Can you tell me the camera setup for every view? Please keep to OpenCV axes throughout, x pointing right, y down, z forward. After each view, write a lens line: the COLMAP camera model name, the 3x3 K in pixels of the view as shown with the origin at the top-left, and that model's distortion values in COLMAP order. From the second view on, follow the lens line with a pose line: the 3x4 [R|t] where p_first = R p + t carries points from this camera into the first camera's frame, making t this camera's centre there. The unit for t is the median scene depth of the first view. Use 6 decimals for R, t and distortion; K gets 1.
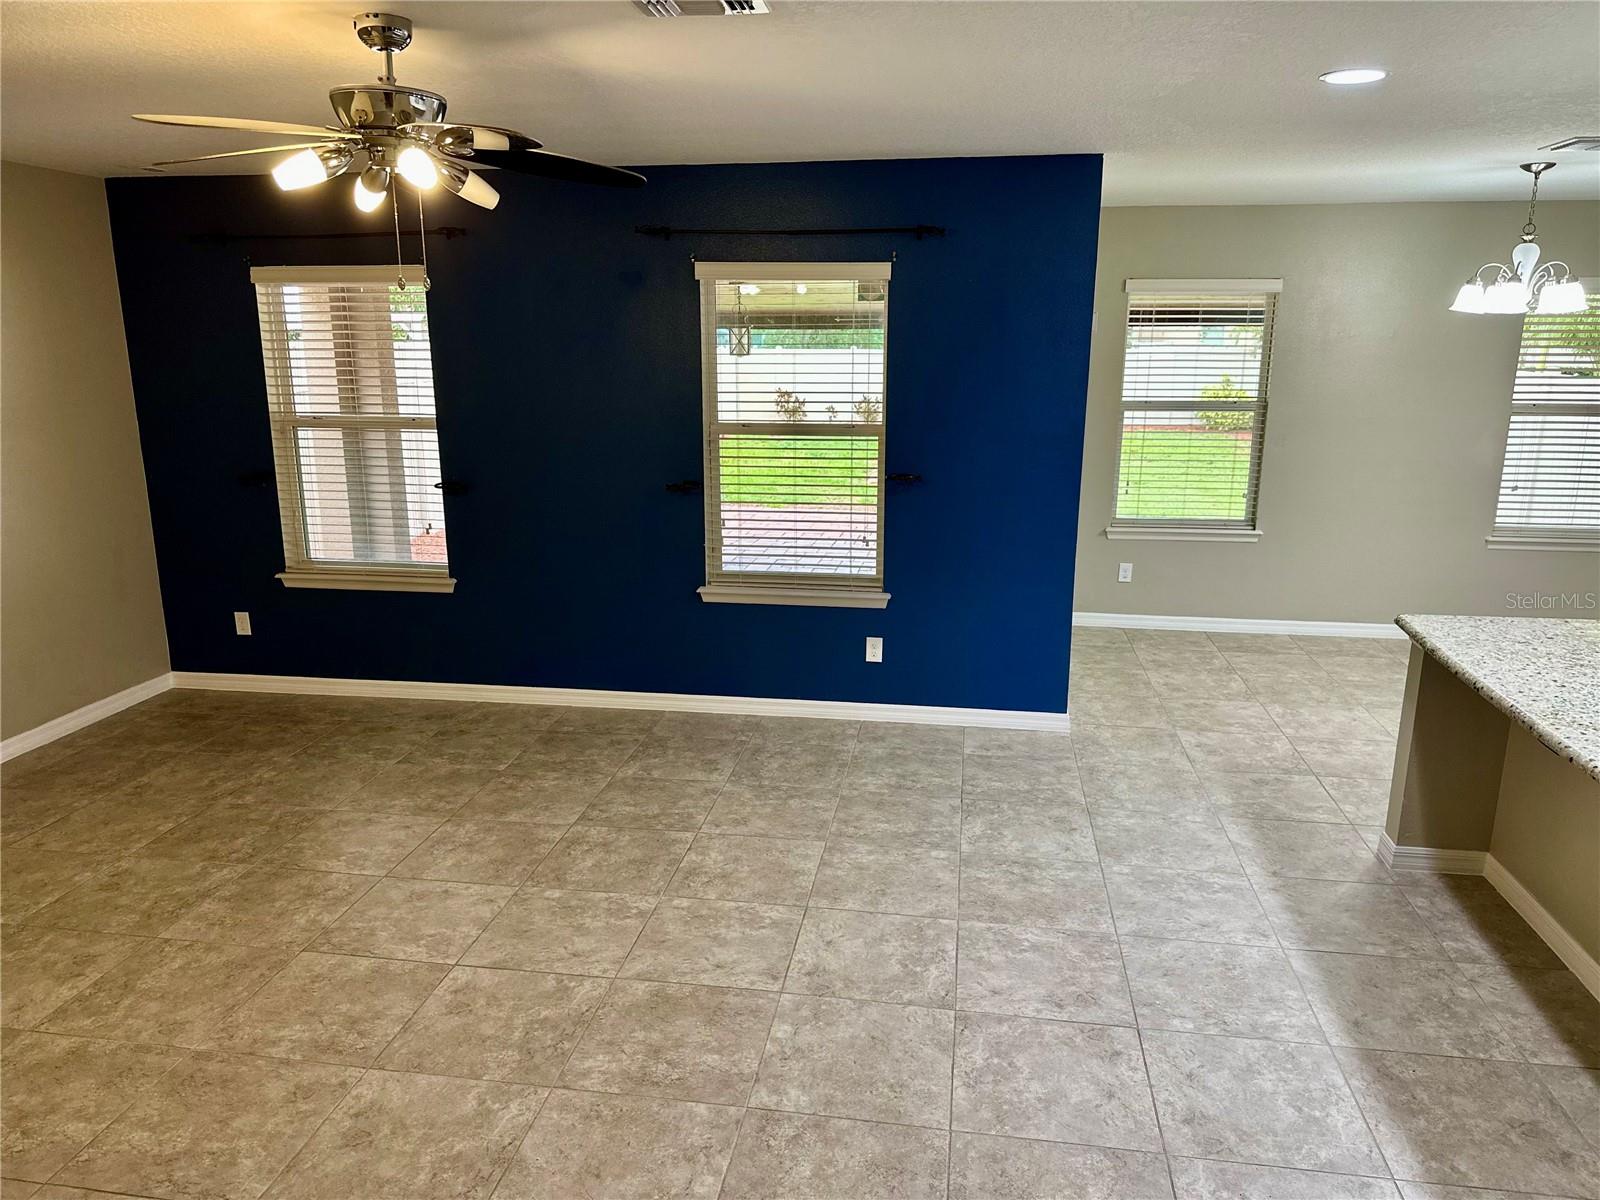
lens RADIAL K [[1119.7, 0, 794.3], [0, 1119.7, 604.5], [0, 0, 1]] dist [0.018774, -0.021301]
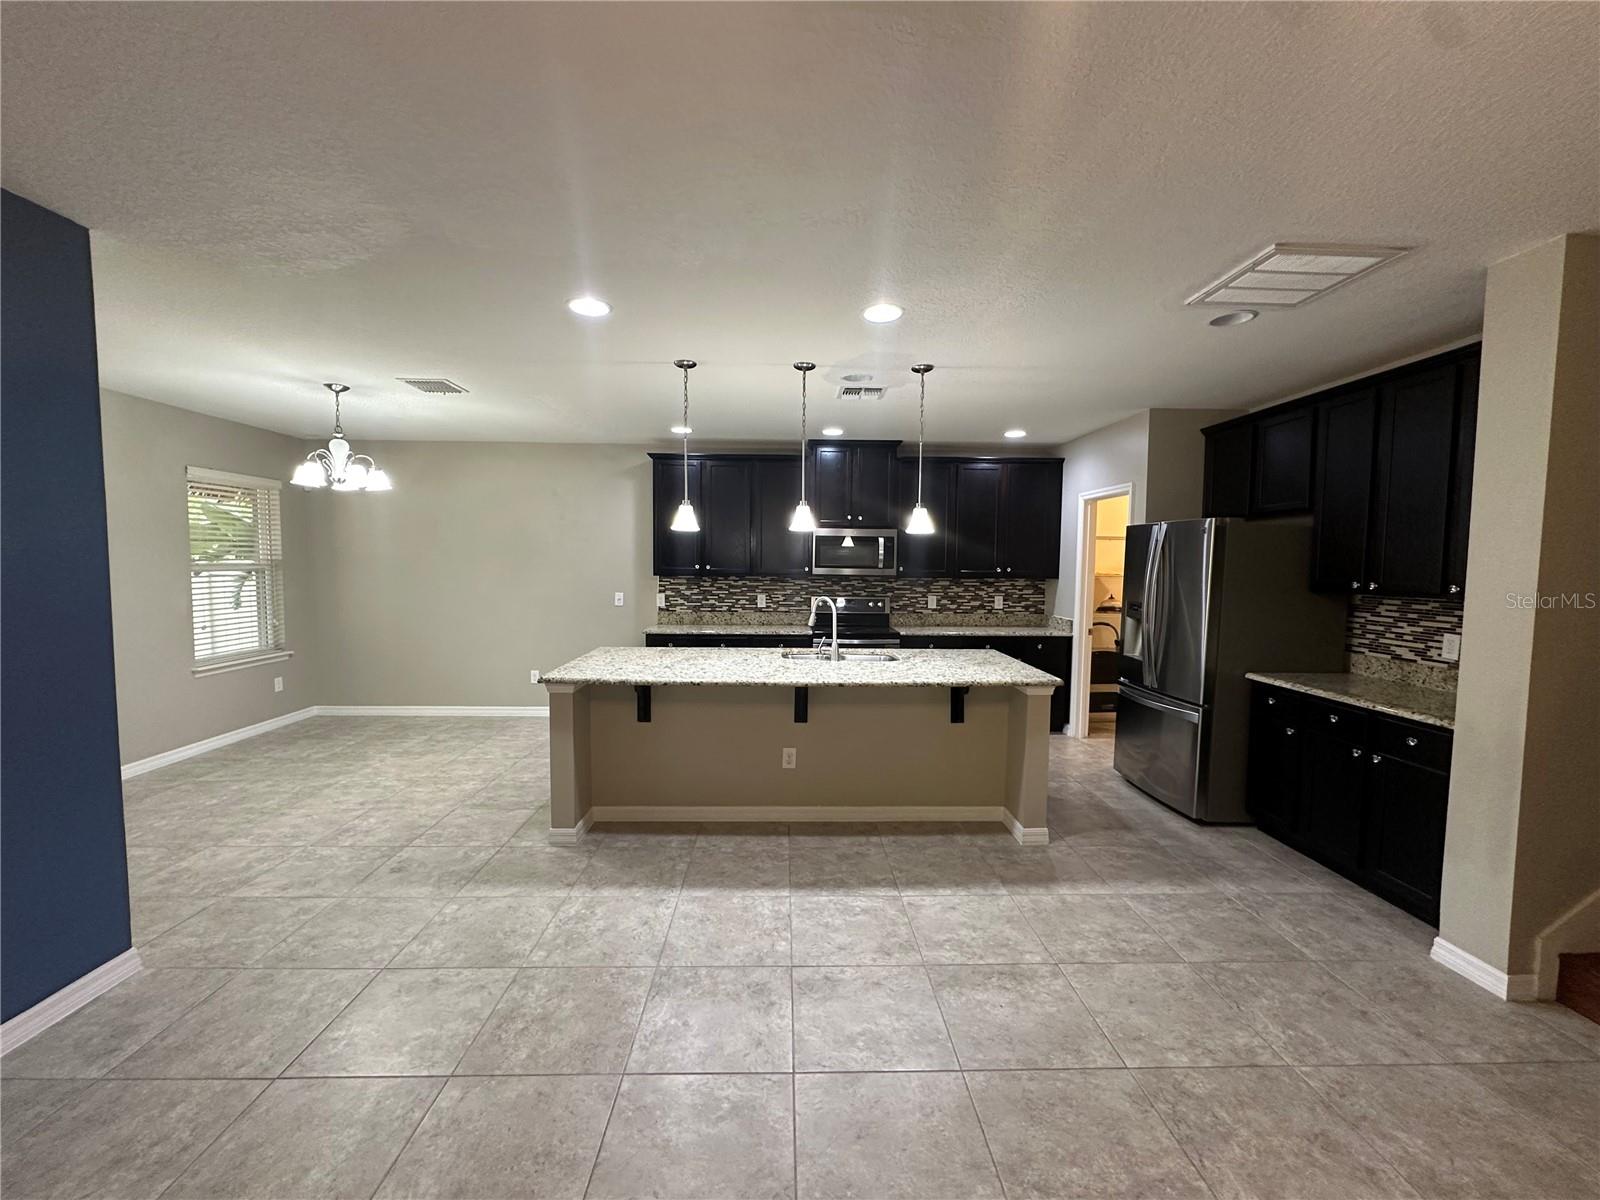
lens RADIAL K [[642.9, 0, 795.0], [0, 642.9, 600.9], [0, 0, 1]] dist [-0.003805, 0.000492]
pose [[-0.184454, -0.061467, 0.980917, -0.333639], [0.221500, 0.969767, 0.102420, -0.099646], [-0.957556, 0.236165, -0.165263, 0.800810]]
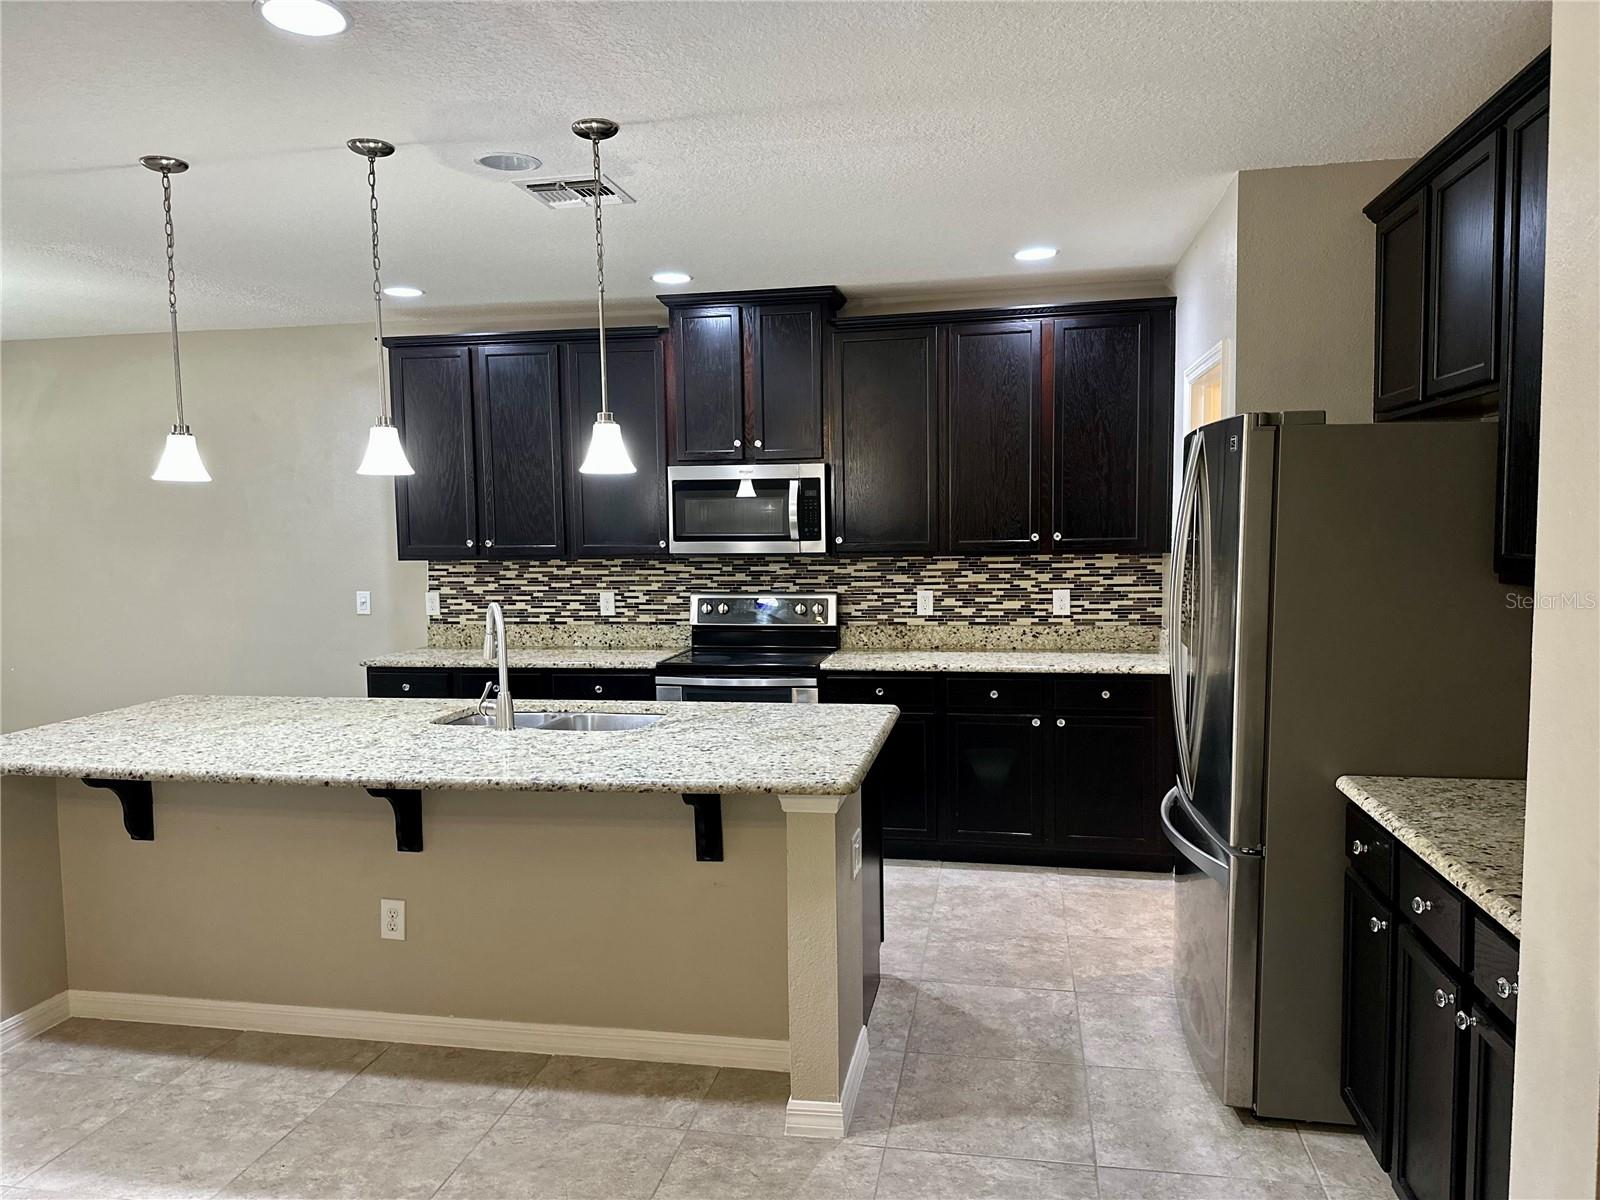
lens RADIAL K [[1119.7, 0, 798.9], [0, 1119.7, 602.3], [0, 0, 1]] dist [0.018774, -0.021301]
pose [[0.025861, -0.070609, 0.997169, -0.240899], [0.248707, 0.966593, 0.061994, 0.010904], [-0.968233, 0.246400, 0.042558, 0.320834]]
